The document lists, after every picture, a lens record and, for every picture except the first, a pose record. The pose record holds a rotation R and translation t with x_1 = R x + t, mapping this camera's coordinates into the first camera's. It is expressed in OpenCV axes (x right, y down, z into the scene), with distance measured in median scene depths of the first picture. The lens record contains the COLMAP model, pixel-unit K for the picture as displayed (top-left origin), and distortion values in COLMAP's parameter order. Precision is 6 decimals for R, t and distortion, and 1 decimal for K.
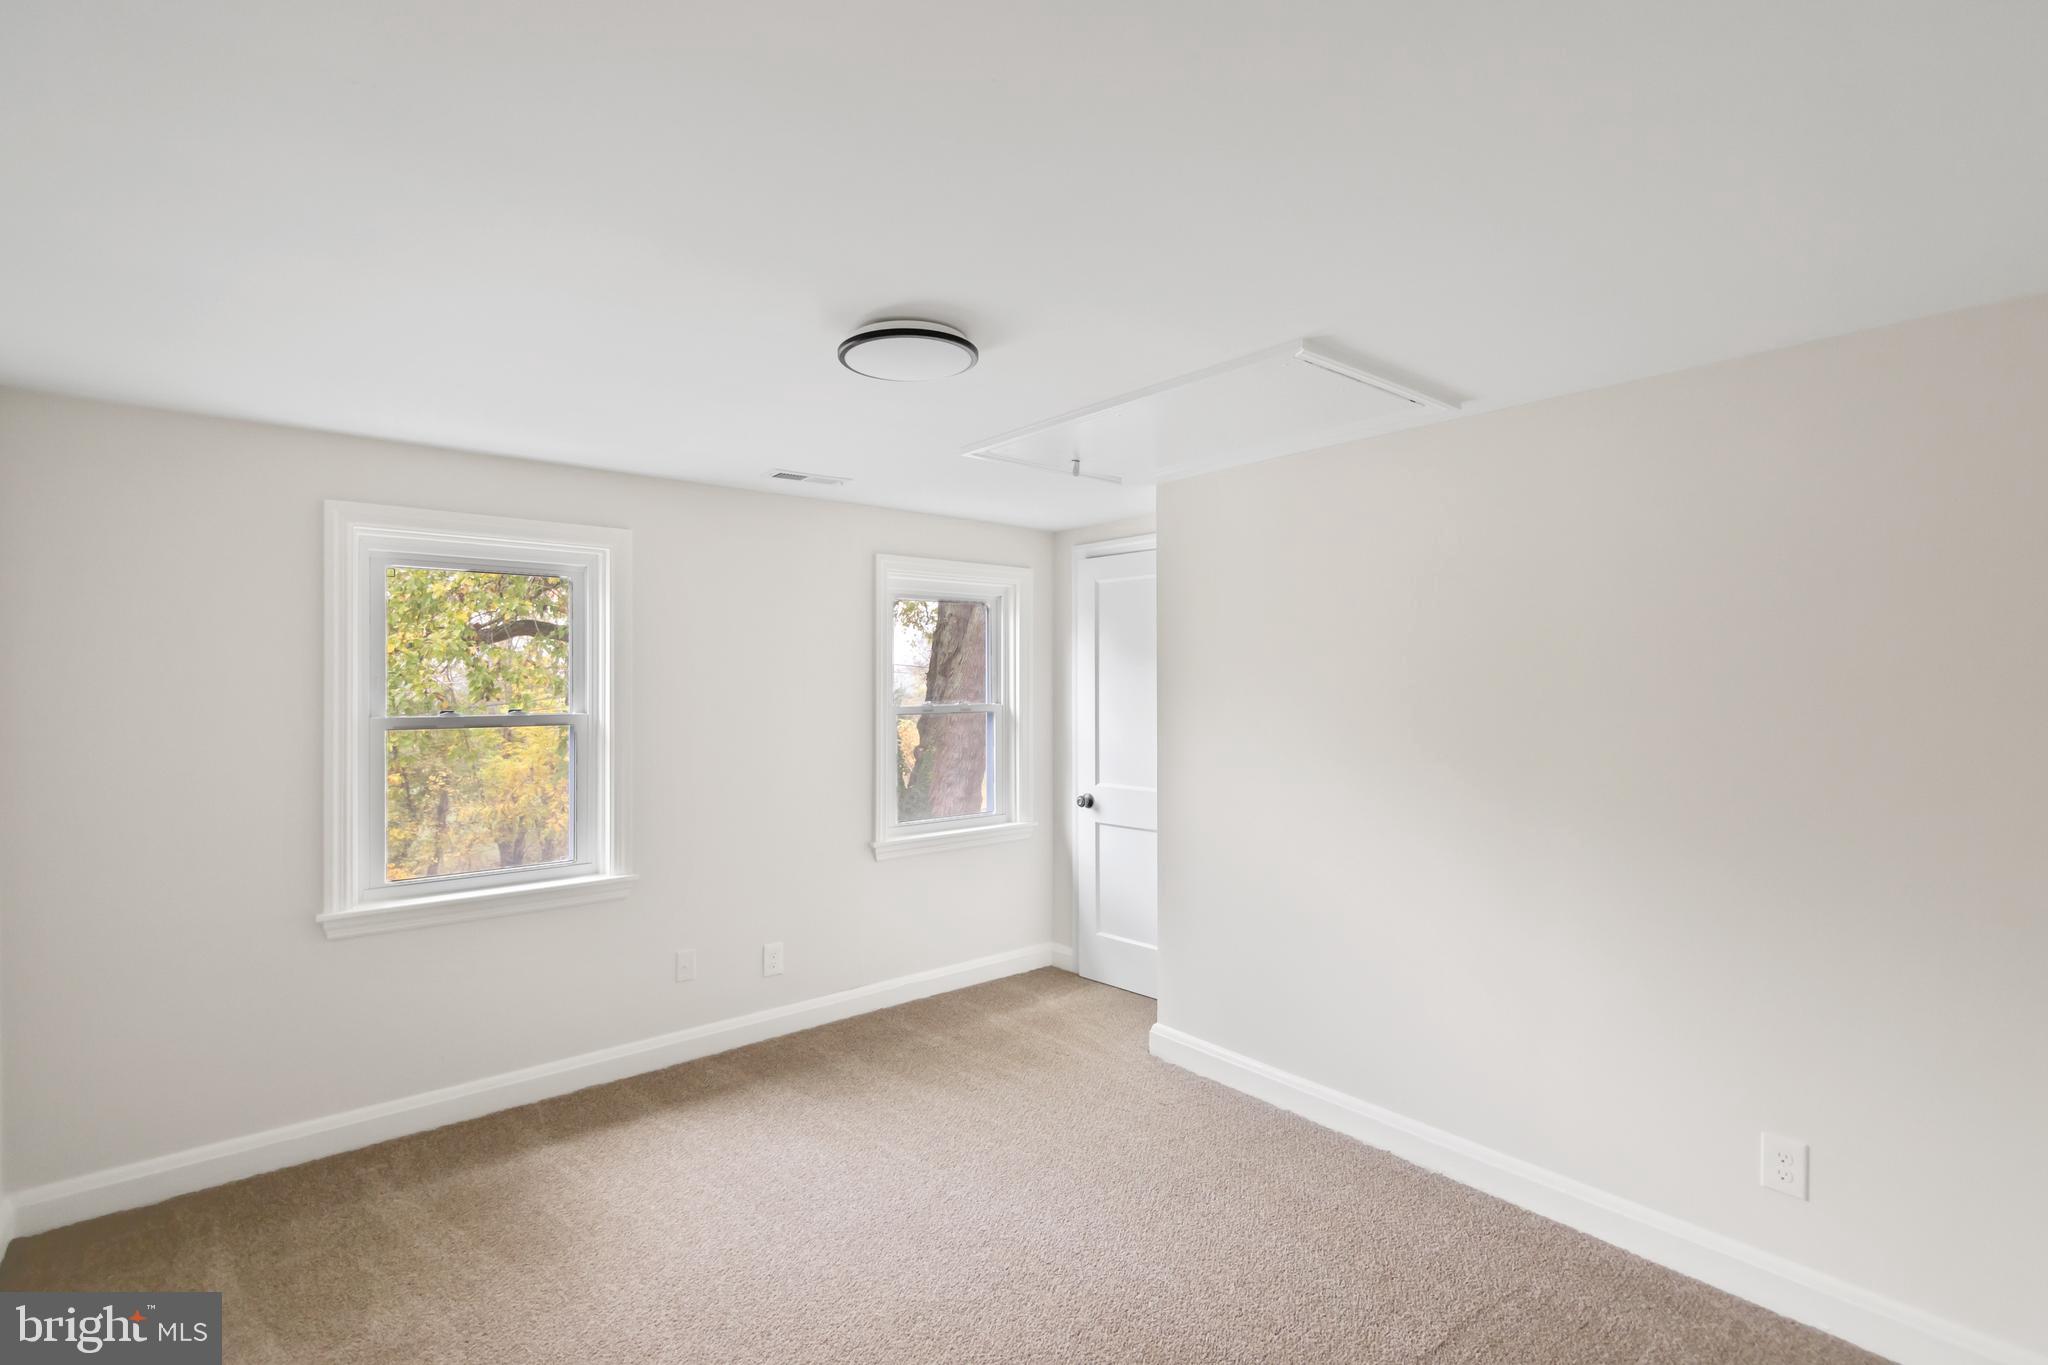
lens RADIAL K [[946.0, 0, 1024.0], [0, 946.0, 682.5], [0, 0, 1]] dist [-0.004389, -0.000317]
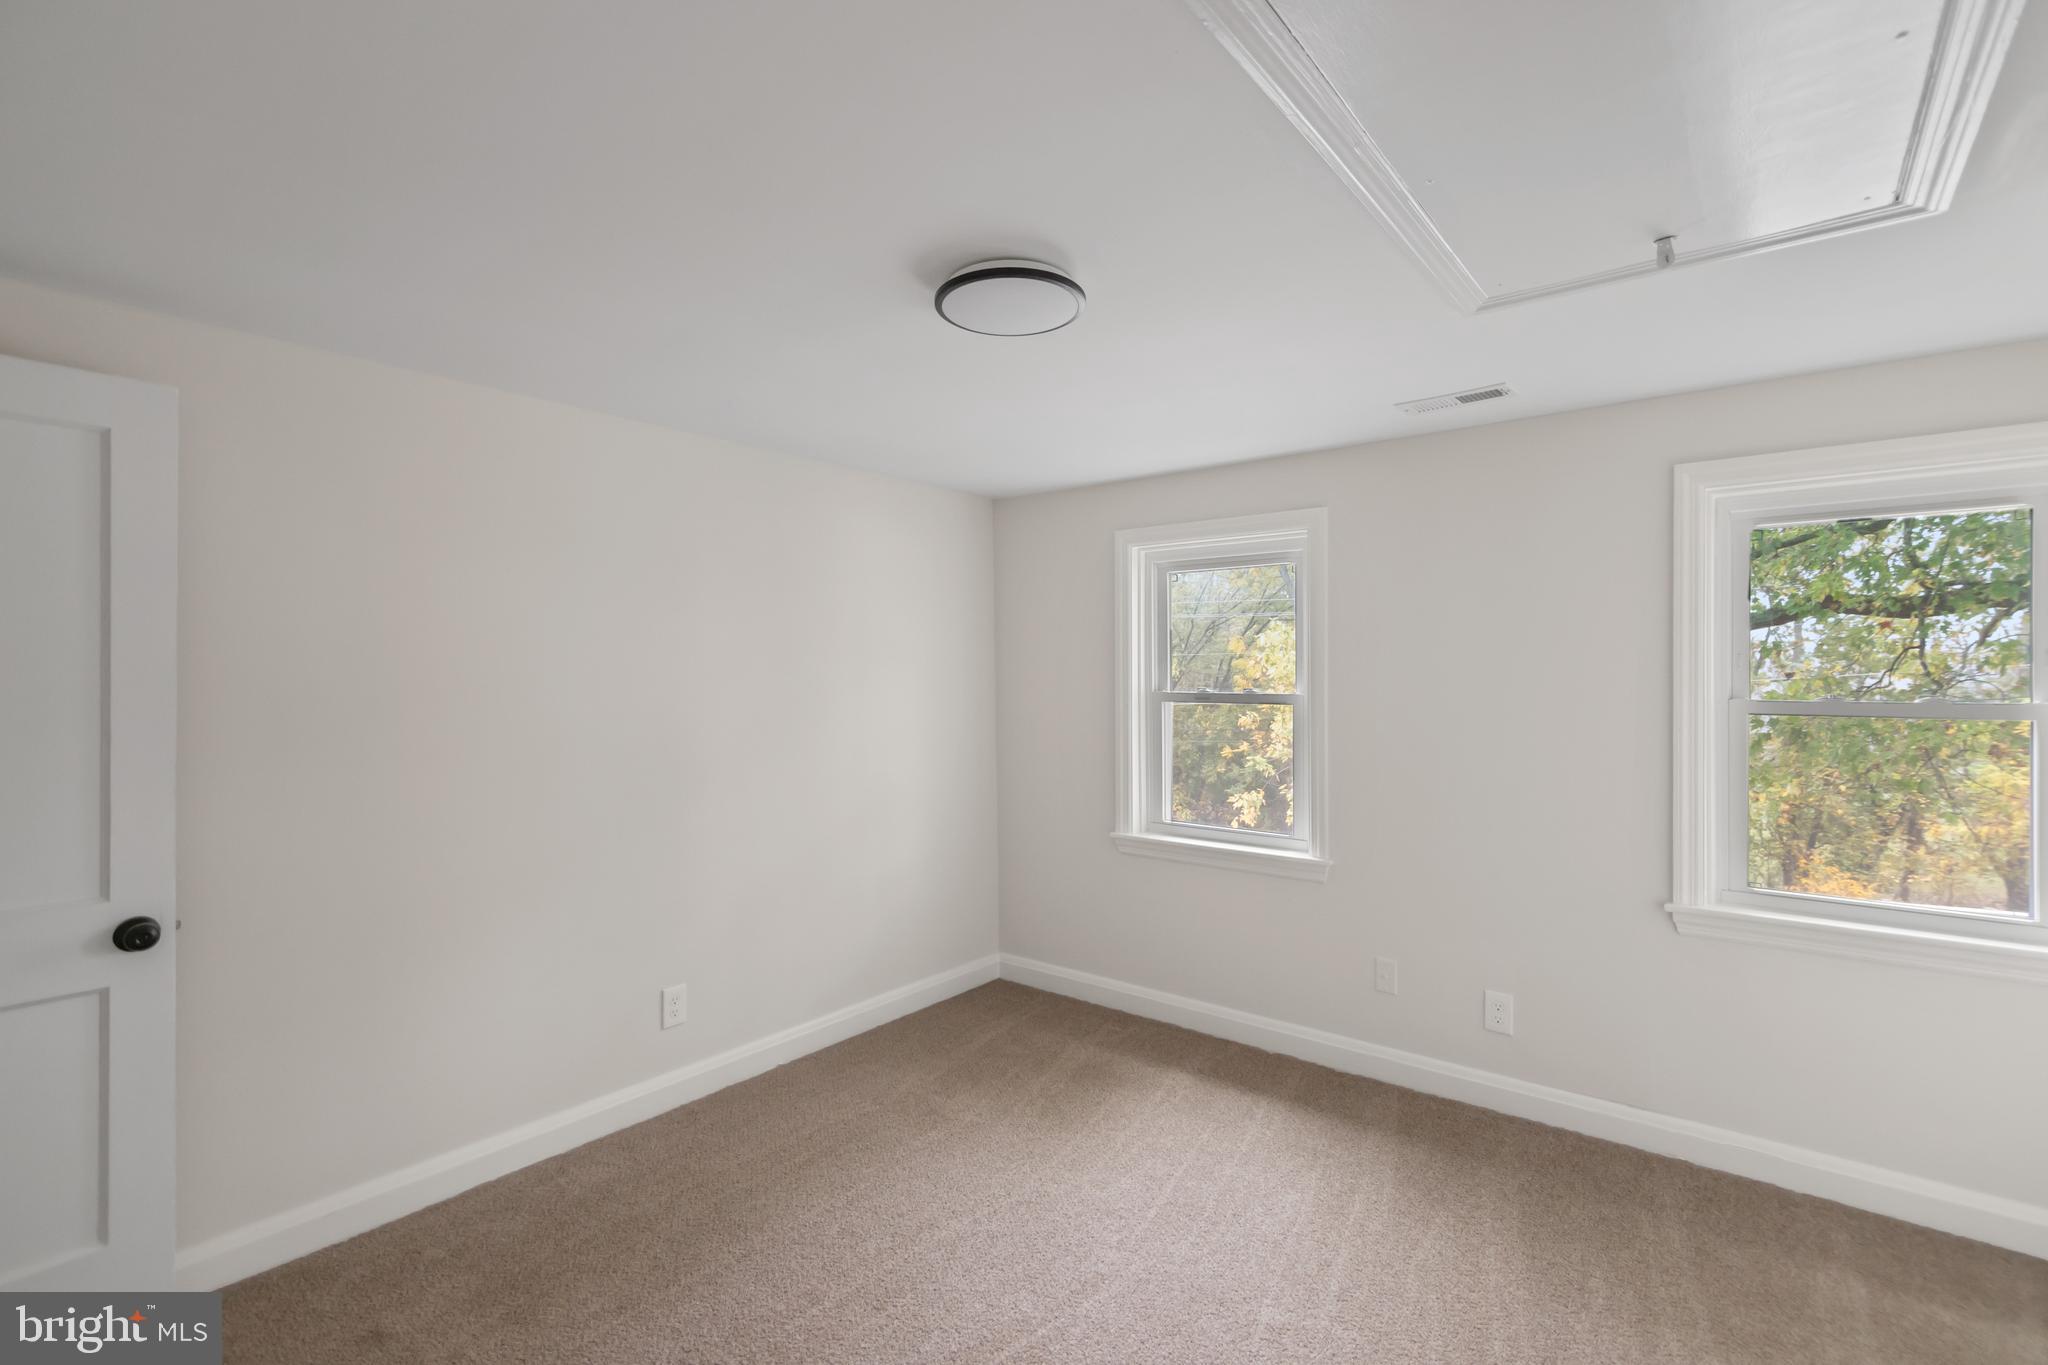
lens RADIAL K [[946.0, 0, 1024.0], [0, 946.0, 682.5], [0, 0, 1]] dist [-0.004389, -0.000317]
pose [[0.185830, 0.016024, -0.982451, 0.493016], [-0.005726, 0.999868, 0.015225, 0.007876], [0.982565, 0.002796, 0.185897, 0.528906]]
